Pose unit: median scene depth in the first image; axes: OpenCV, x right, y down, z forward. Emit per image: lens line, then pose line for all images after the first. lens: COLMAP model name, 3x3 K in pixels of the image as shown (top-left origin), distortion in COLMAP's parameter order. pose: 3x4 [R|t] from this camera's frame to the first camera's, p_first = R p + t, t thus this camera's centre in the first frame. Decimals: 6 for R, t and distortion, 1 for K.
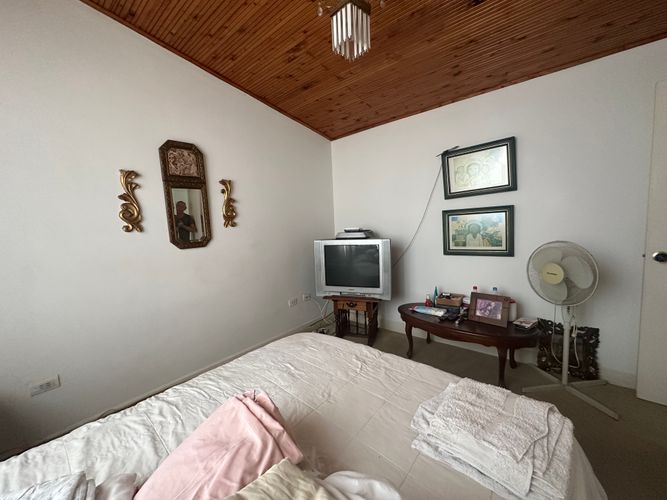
lens RADIAL K [[266.5, 0, 333.5], [0, 266.5, 250.0], [0, 0, 1]] dist [-0.002102, -0.000162]
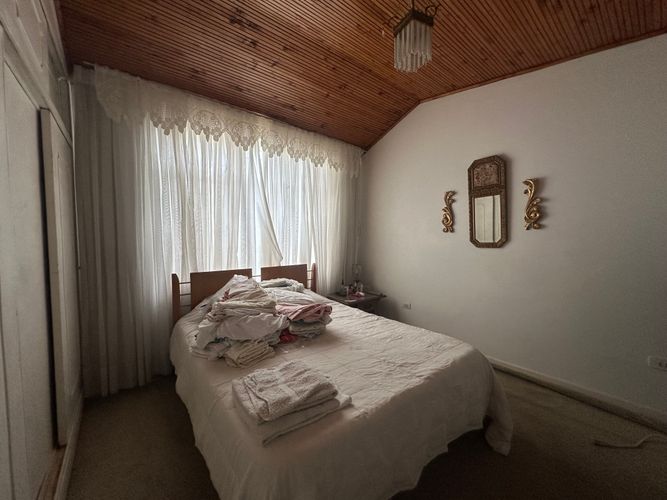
lens RADIAL K [[266.5, 0, 333.5], [0, 266.5, 250.0], [0, 0, 1]] dist [-0.002102, -0.000162]
pose [[-0.203958, 0.088431, -0.974978, 0.716756], [-0.075344, 0.991540, 0.105694, -0.067950], [0.976076, 0.095016, -0.195570, 0.573362]]
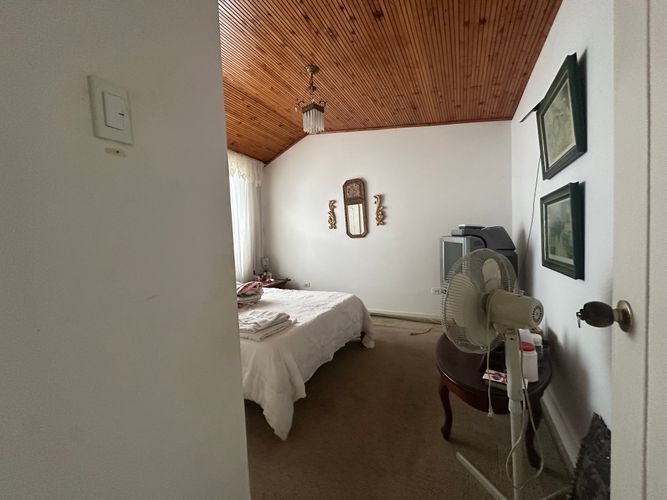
lens RADIAL K [[266.5, 0, 333.5], [0, 266.5, 250.0], [0, 0, 1]] dist [-0.002102, -0.000162]
pose [[0.232232, 0.084949, -0.968944, 1.137860], [-0.054588, 0.995747, 0.074216, -0.049240], [0.971127, 0.035657, 0.235882, 0.432473]]
